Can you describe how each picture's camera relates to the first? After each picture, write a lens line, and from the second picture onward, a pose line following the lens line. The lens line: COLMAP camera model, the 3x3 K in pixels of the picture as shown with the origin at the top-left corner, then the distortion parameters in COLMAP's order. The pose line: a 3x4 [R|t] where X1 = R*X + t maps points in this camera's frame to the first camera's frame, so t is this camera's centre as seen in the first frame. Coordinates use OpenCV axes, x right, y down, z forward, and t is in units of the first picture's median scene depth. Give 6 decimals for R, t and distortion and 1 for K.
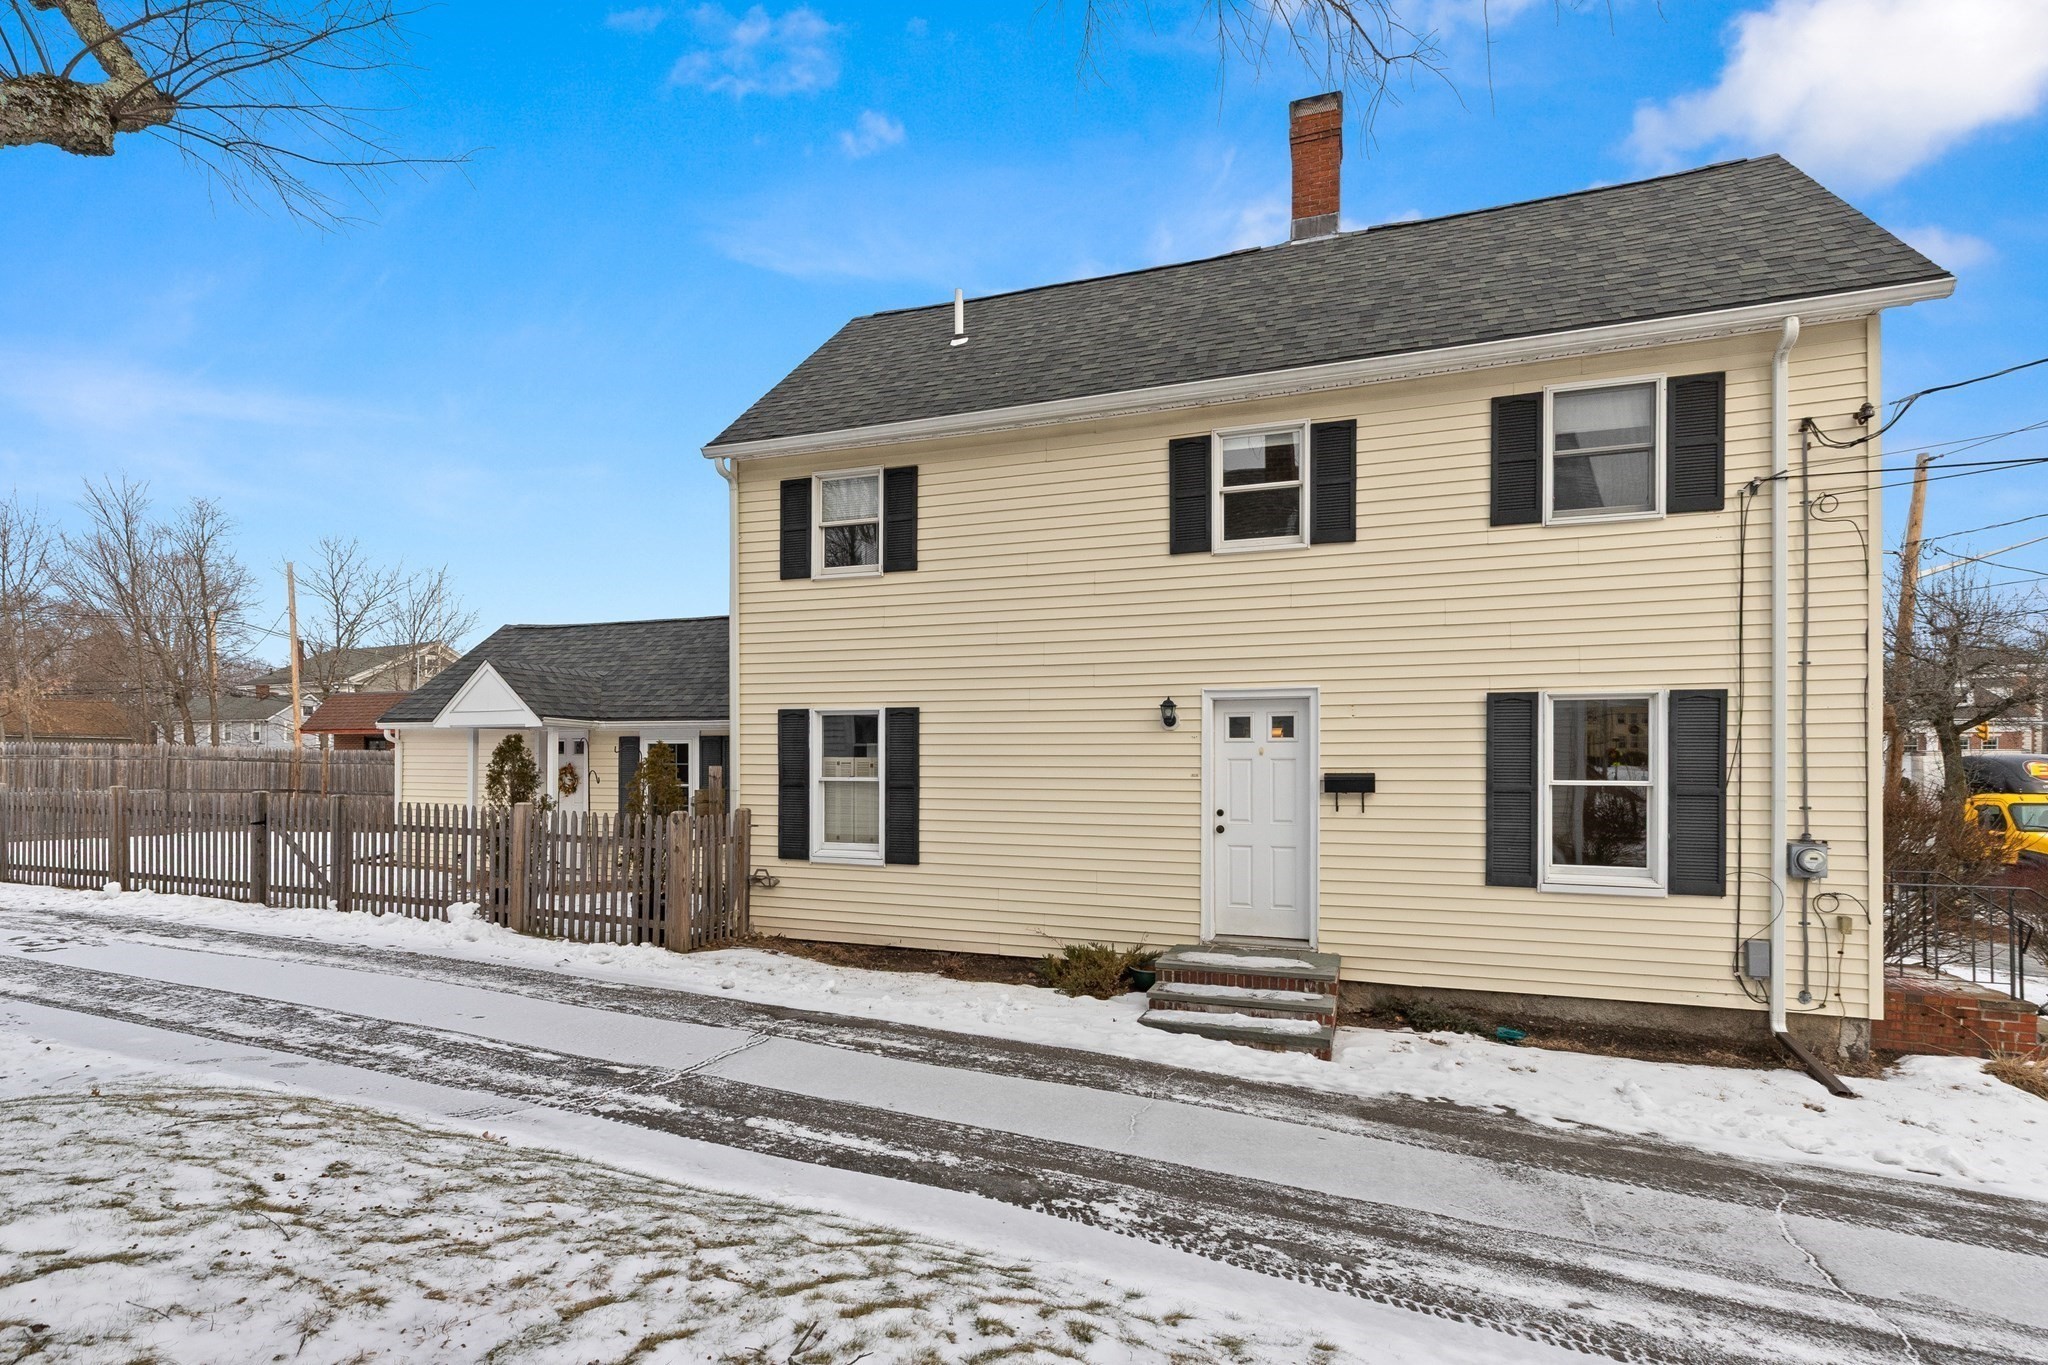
lens RADIAL K [[955.8, 0, 1027.6], [0, 955.8, 767.9], [0, 0, 1]] dist [0.005679, -0.000228]
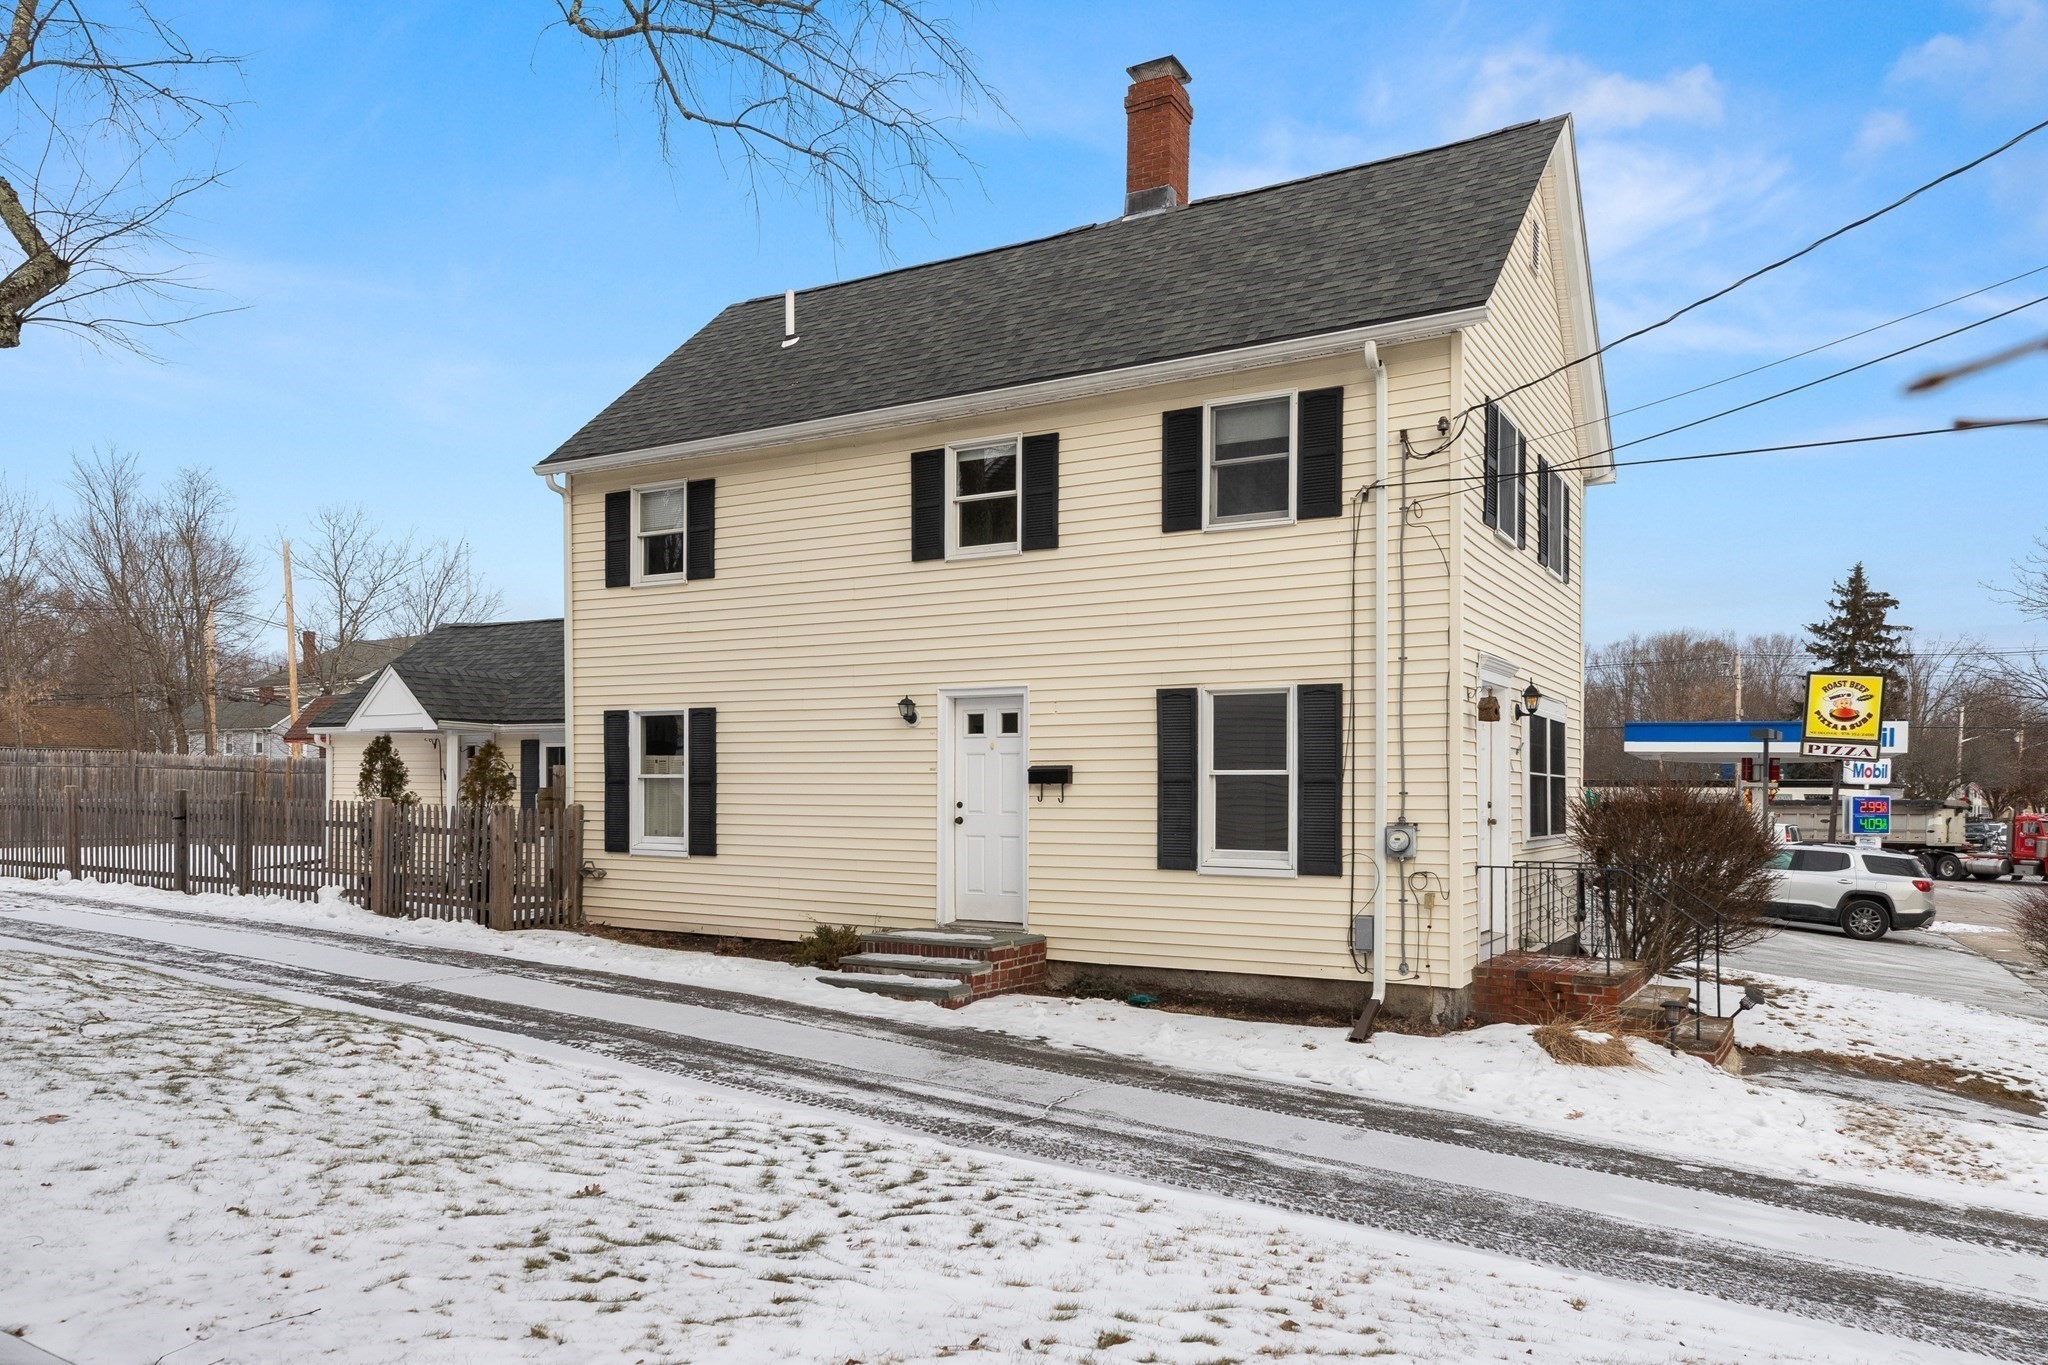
lens RADIAL K [[1362.5, 0, 1034.6], [0, 1362.5, 810.2], [0, 0, 1]] dist [0.014609, 0.004775]
pose [[0.984893, 0.003313, -0.173130, 0.527166], [-0.000992, 0.999909, 0.013489, 0.031886], [0.173159, -0.013114, 0.984807, -0.456967]]
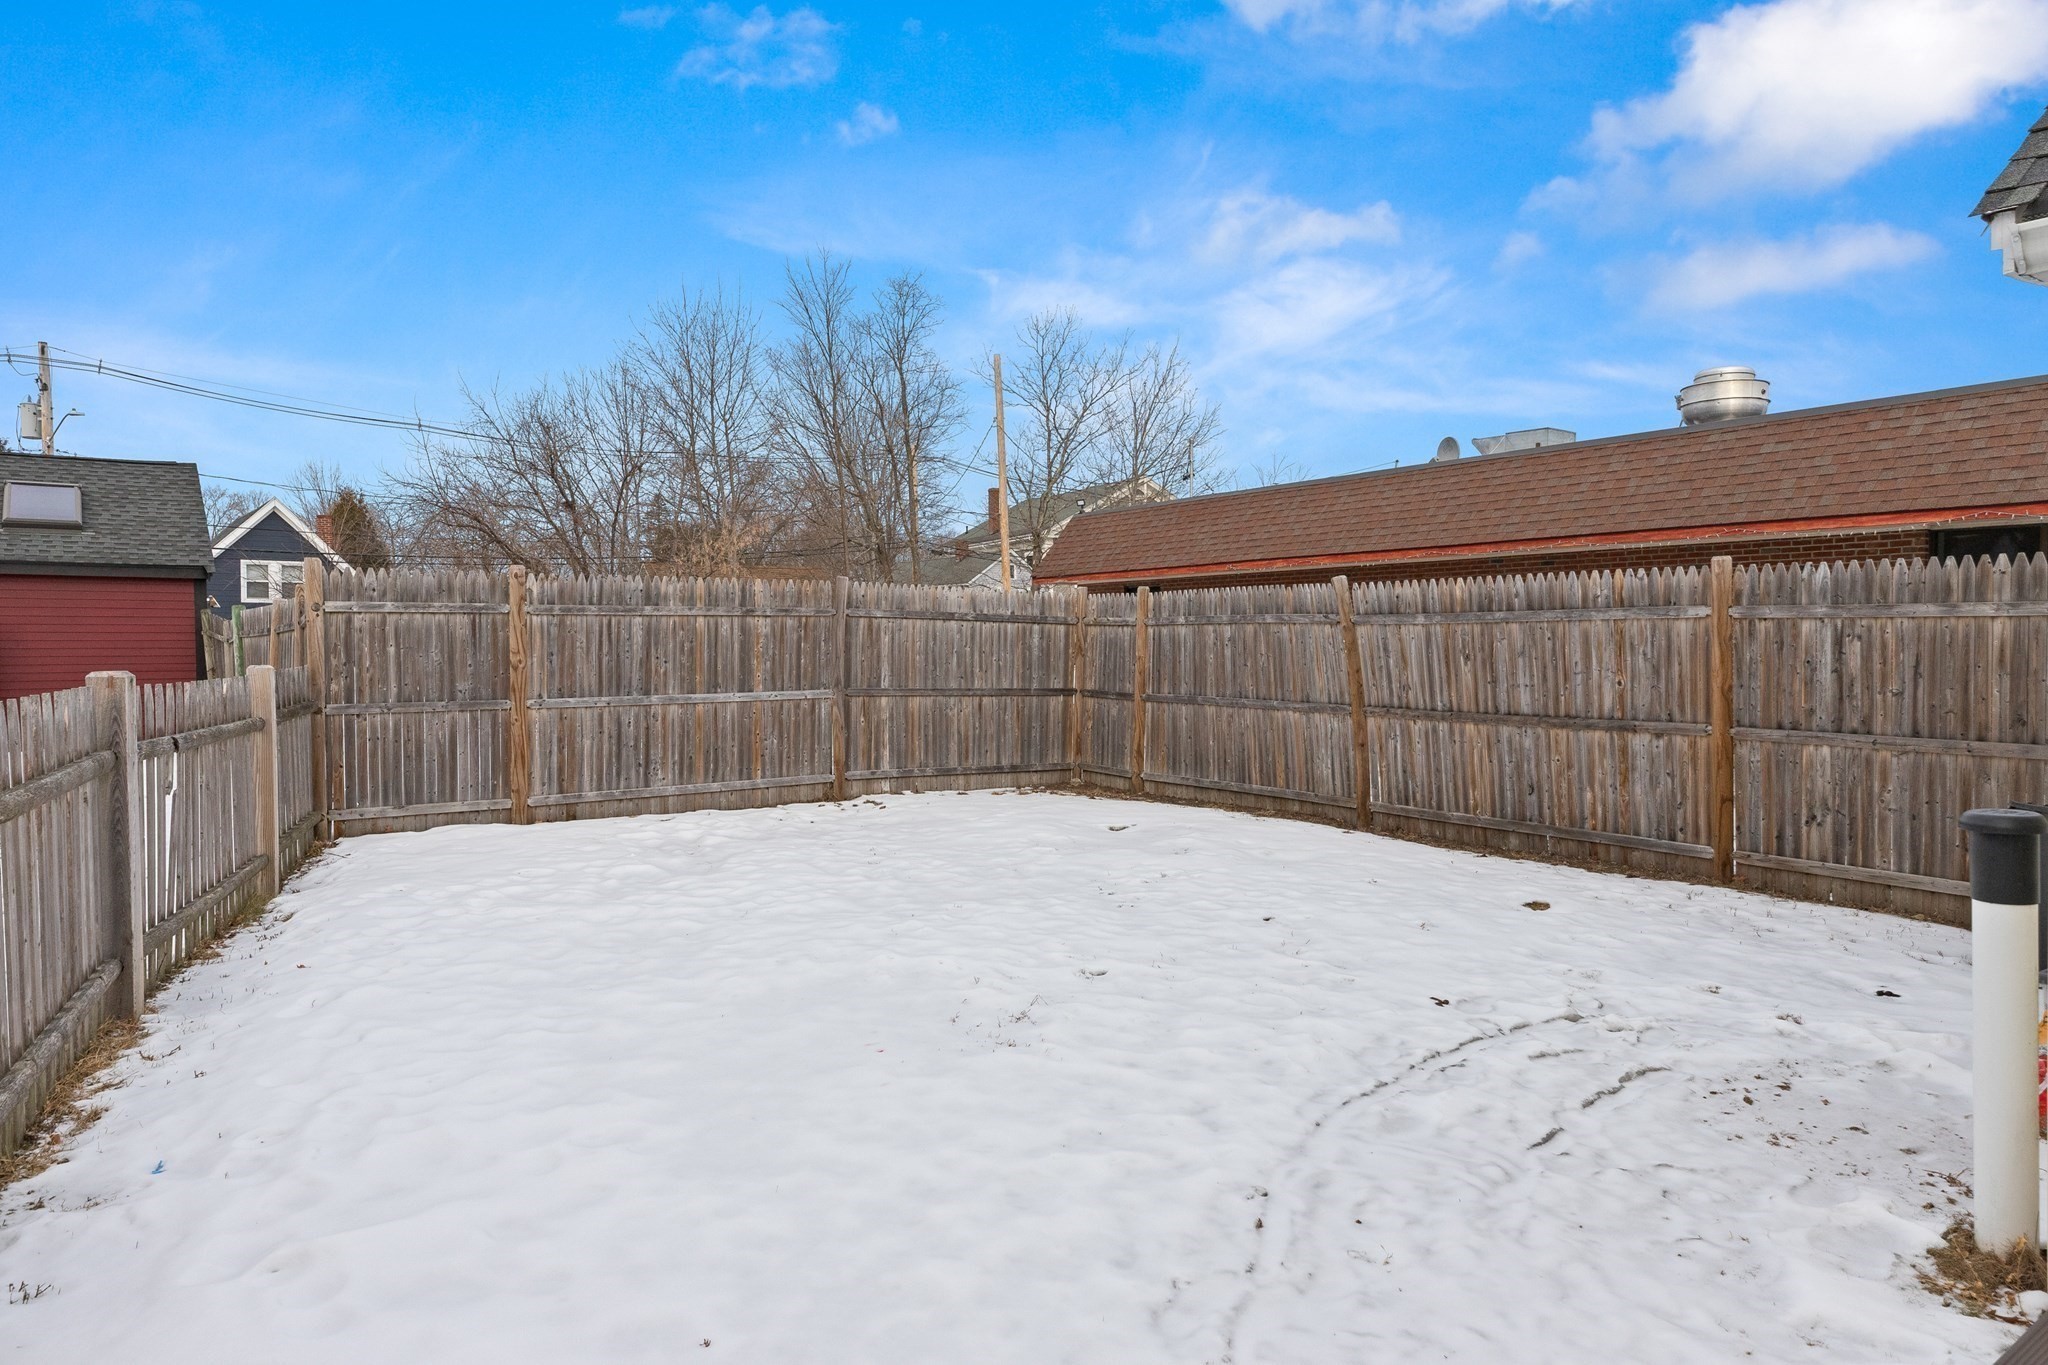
lens RADIAL K [[1303.2, 0, 1024.4], [0, 1303.2, 671.7], [0, 0, 1]] dist [0.001571, 0.000024]
pose [[0.814469, 0.004050, -0.580193, -1.151300], [0.007520, 0.999818, 0.017536, 0.011407], [0.580158, -0.018646, 0.814290, 1.332261]]
